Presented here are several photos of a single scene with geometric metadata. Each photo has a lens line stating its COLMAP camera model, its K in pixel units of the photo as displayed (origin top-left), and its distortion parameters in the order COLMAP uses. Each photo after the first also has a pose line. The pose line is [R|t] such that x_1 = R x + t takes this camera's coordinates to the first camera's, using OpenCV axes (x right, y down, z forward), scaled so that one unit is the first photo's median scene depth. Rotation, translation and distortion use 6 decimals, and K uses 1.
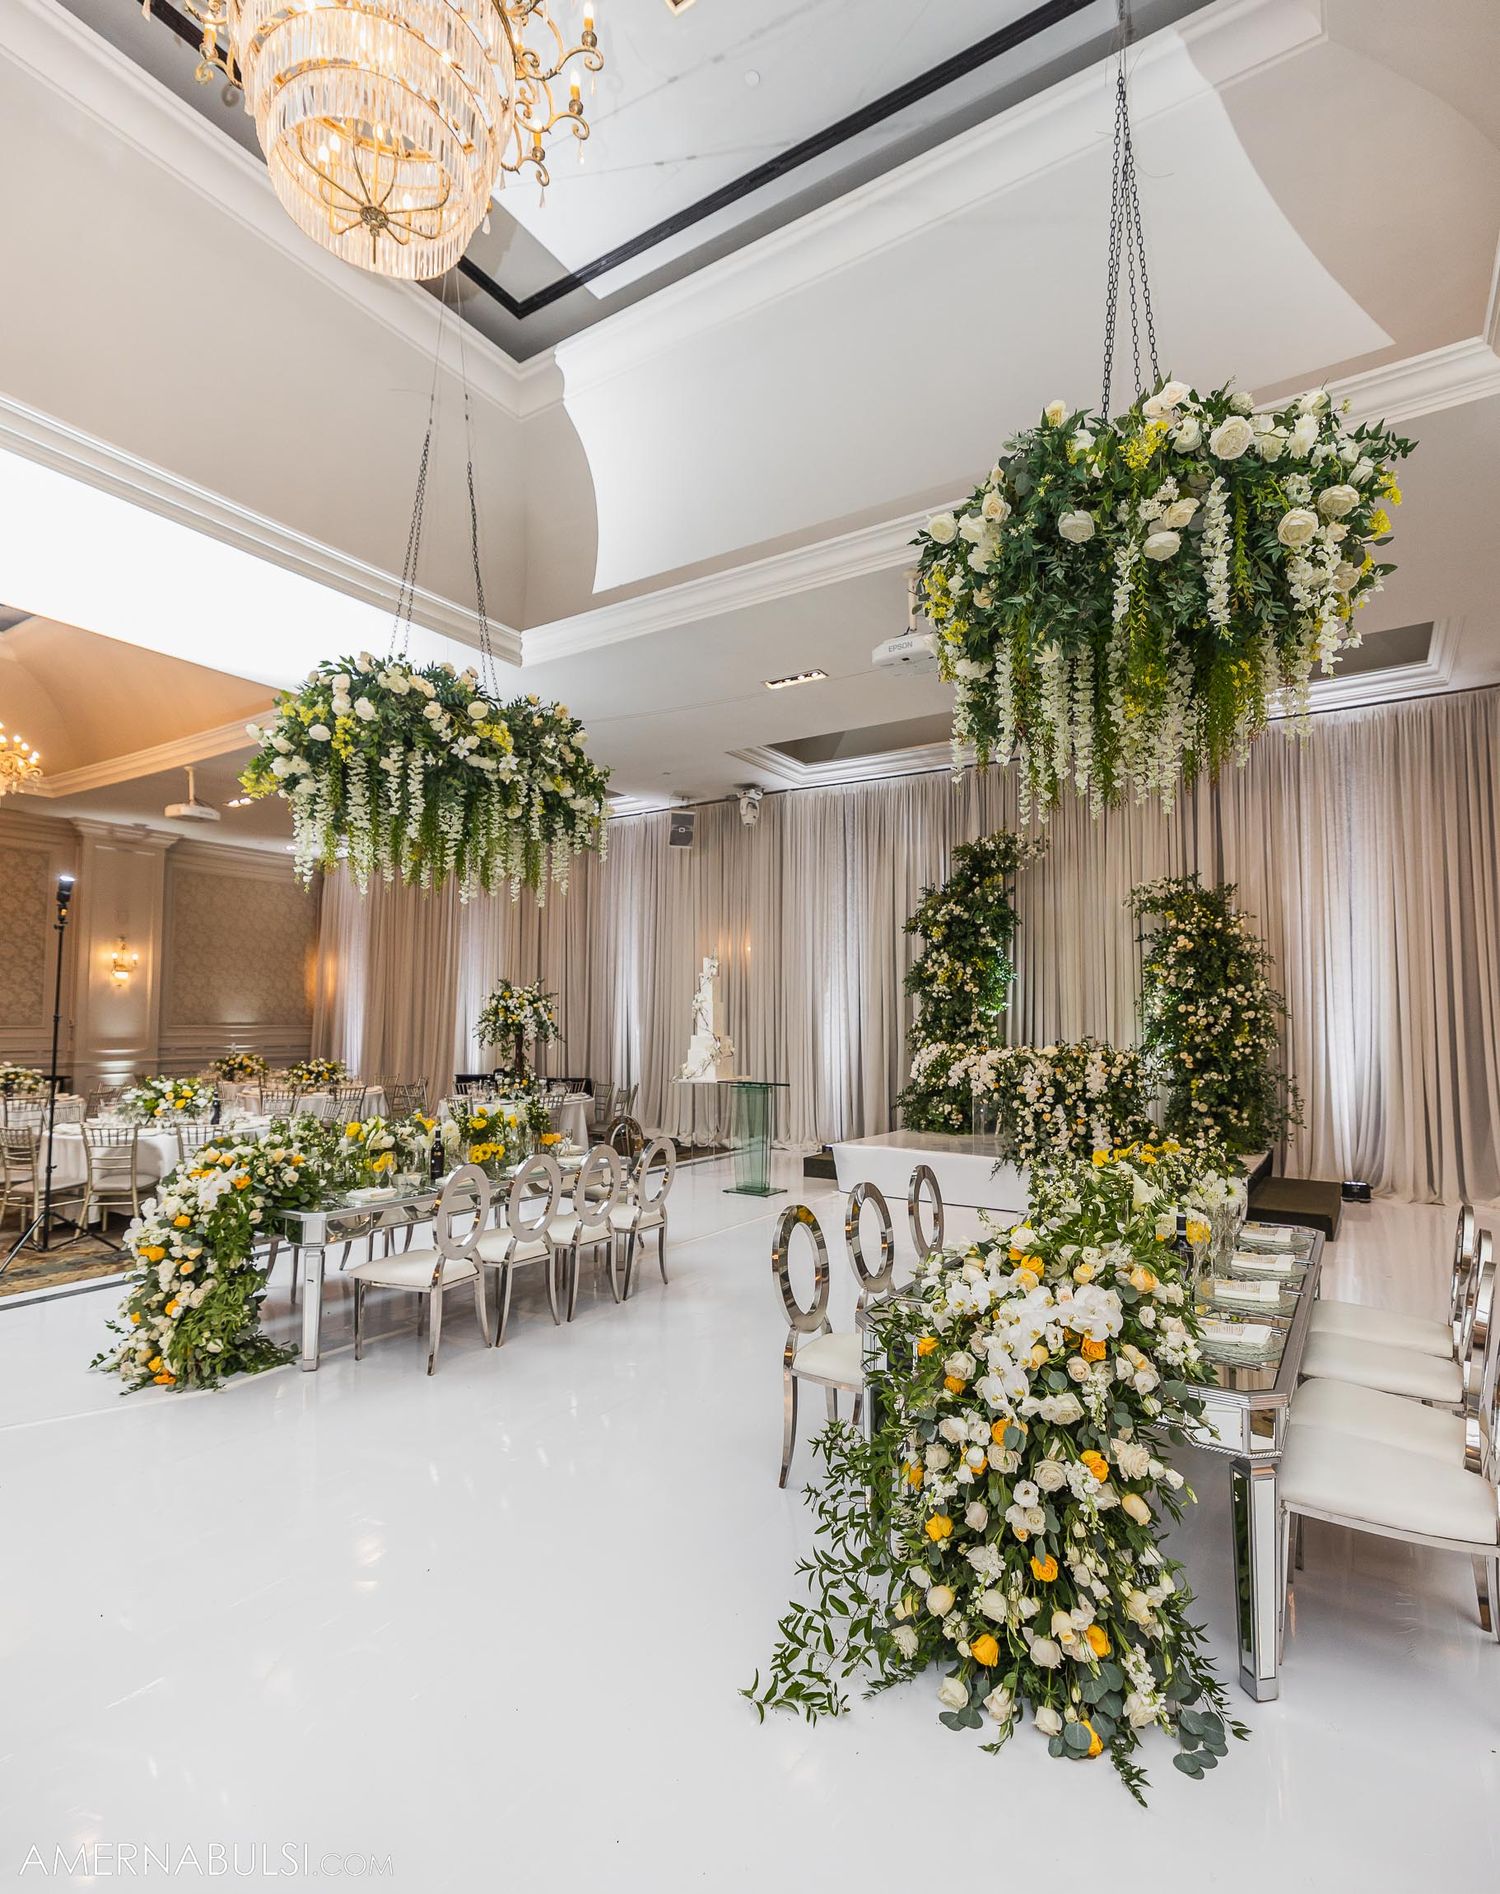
lens RADIAL K [[953.4, 0, 752.0], [0, 953.4, 960.6], [0, 0, 1]] dist [0.000895, 0.000431]
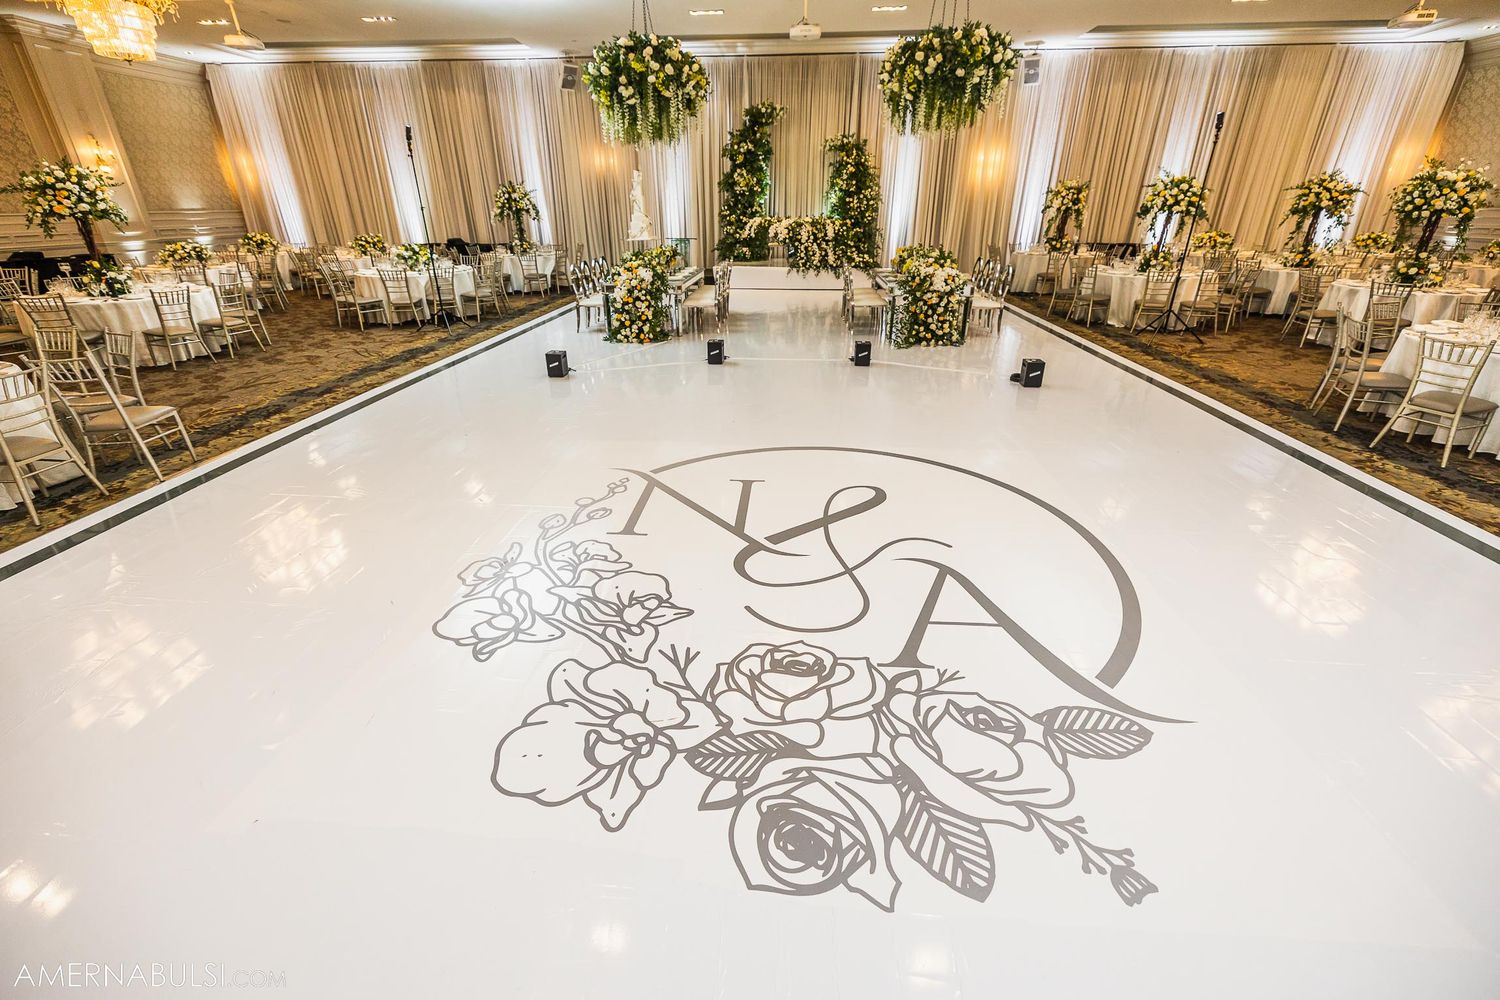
lens RADIAL K [[649.5, 0, 753.9], [0, 649.5, 502.2], [0, 0, 1]] dist [0.000246, -0.000463]
pose [[0.871579, -0.208569, 0.443676, -0.546482], [-0.028075, 0.882271, 0.469903, -0.033758], [-0.489450, -0.422014, 0.763114, -0.384848]]
